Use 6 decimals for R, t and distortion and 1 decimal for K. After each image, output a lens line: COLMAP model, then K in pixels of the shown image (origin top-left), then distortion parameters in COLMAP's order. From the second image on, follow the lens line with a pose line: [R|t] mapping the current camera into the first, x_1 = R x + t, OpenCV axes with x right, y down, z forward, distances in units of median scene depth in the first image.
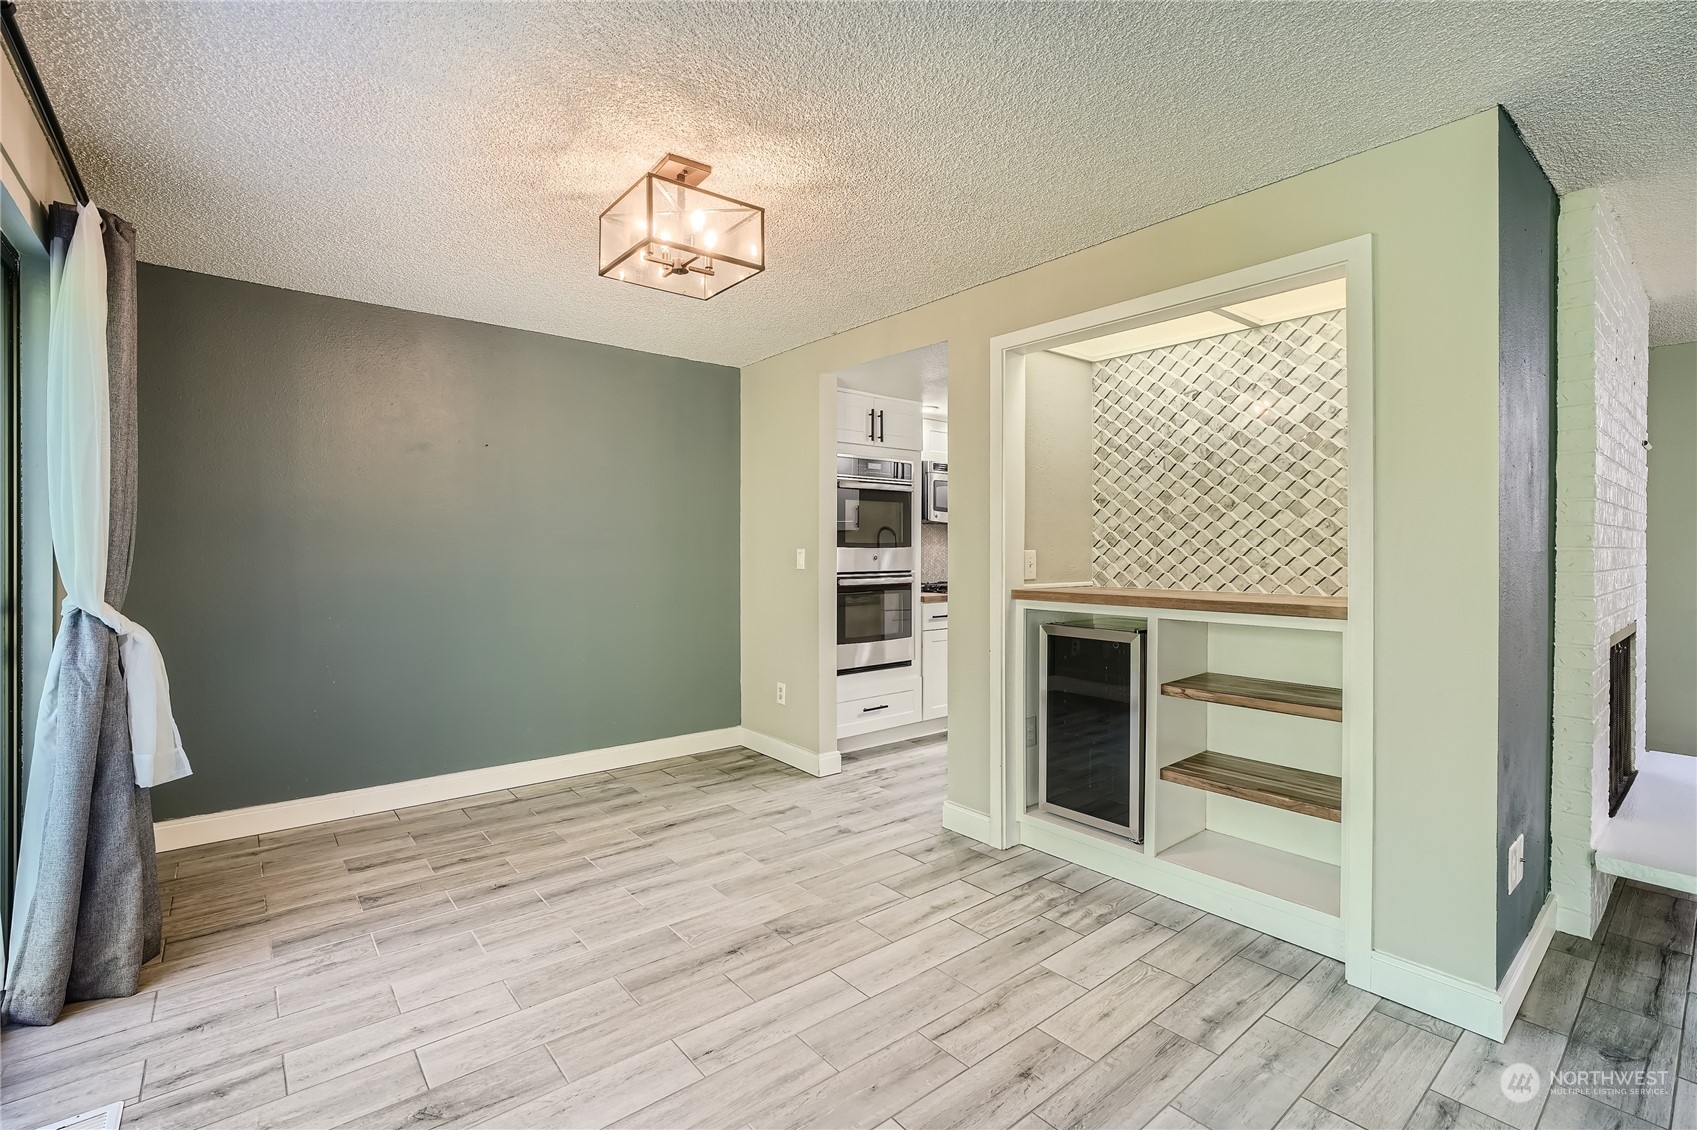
lens RADIAL K [[749.9, 0, 847.6], [0, 749.9, 556.3], [0, 0, 1]] dist [-0.000052, -0.000002]
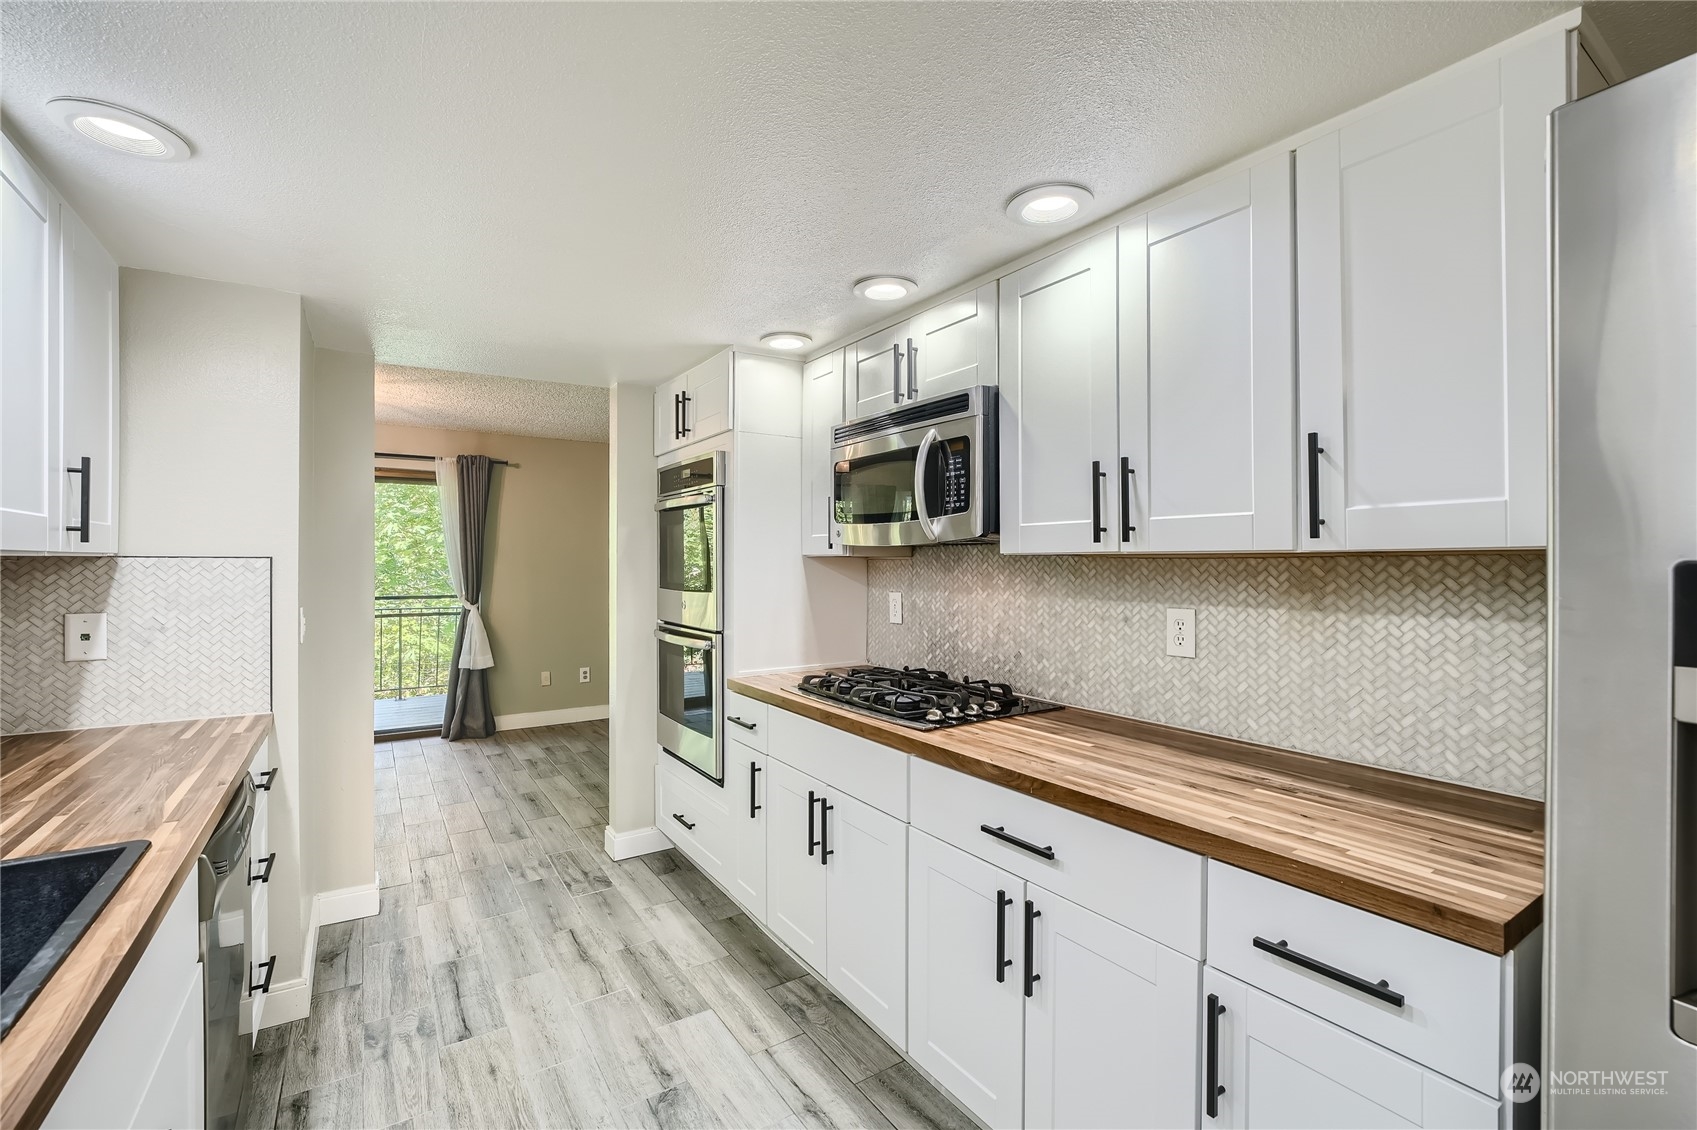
lens RADIAL K [[740.5, 0, 854.5], [0, 740.5, 560.4], [0, 0, 1]] dist [-0.031247, -0.000090]
pose [[-0.105040, -0.001492, -0.994467, 0.899278], [-0.003630, 0.999993, -0.001117, -0.047418], [0.994461, 0.003493, -0.105045, 1.589105]]
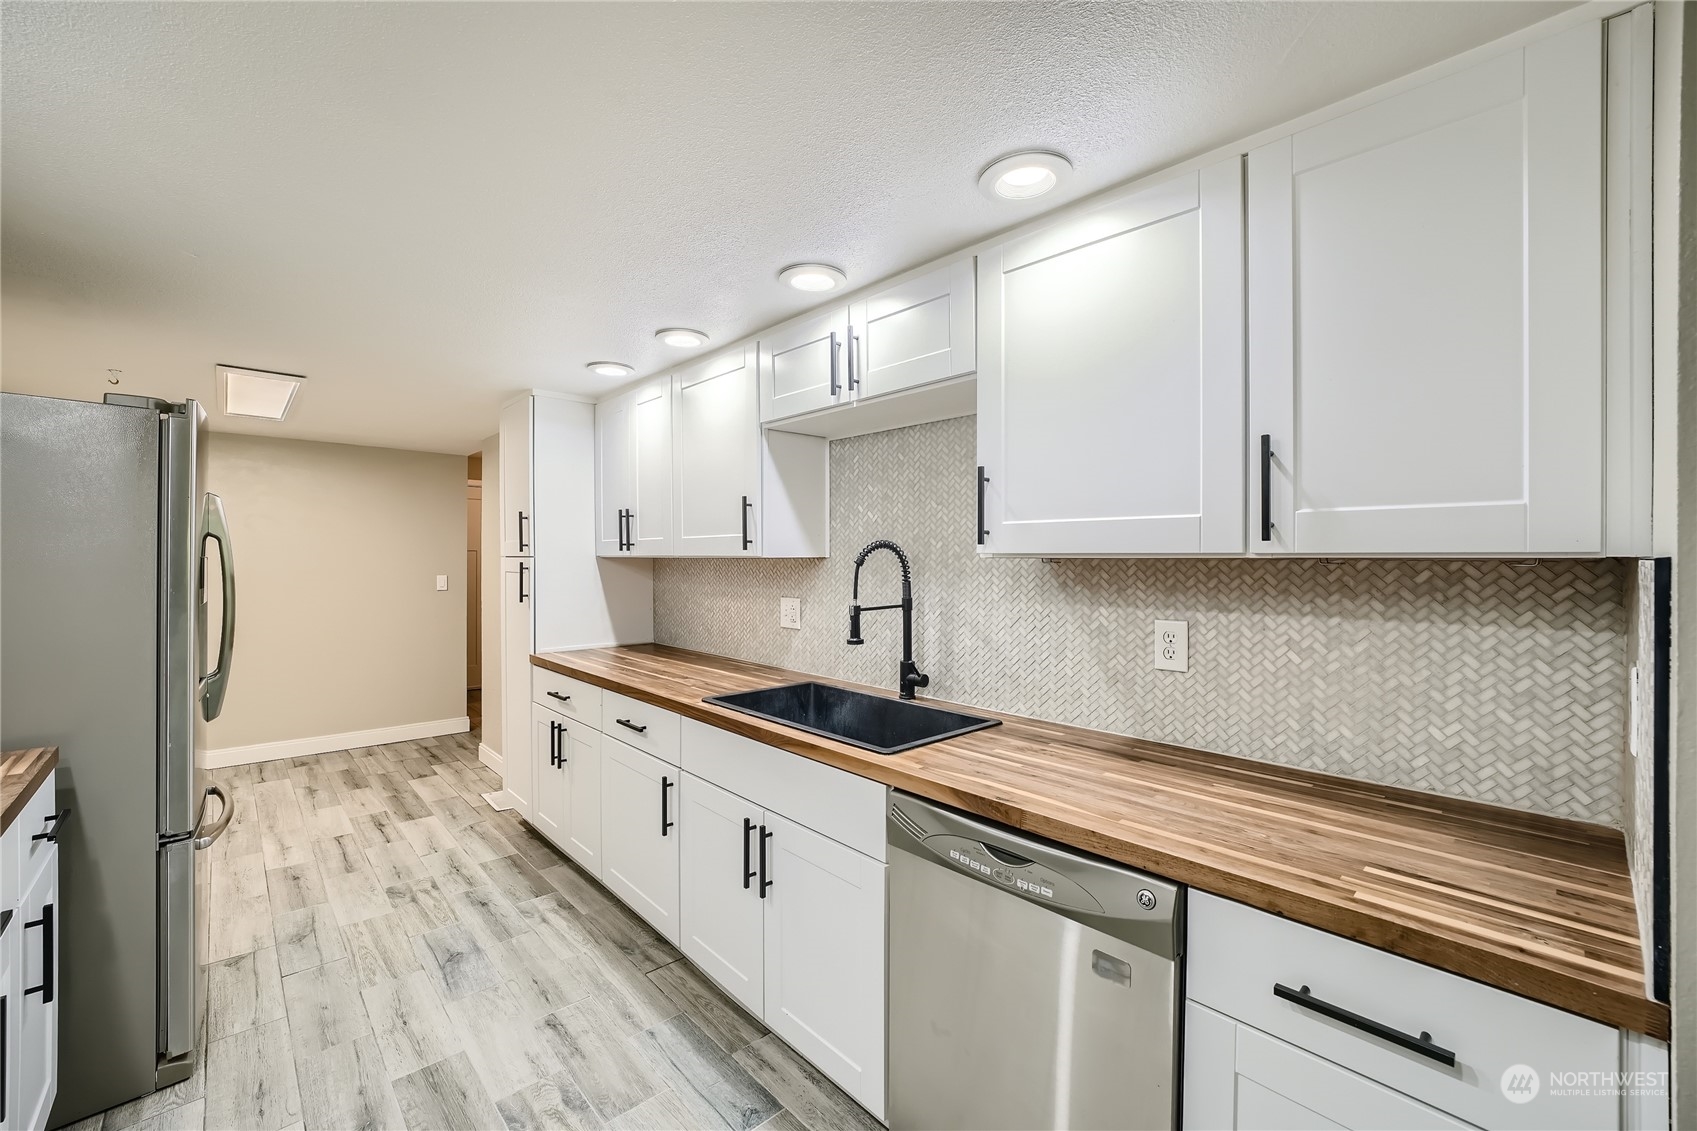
lens RADIAL K [[728.5, 0, 841.4], [0, 728.5, 560.6], [0, 0, 1]] dist [0.010820, 0.000367]
pose [[0.021709, -0.003471, -0.999758, 0.853929], [-0.009758, 0.999946, -0.003684, -0.047795], [0.999717, 0.009835, 0.021673, 1.553427]]
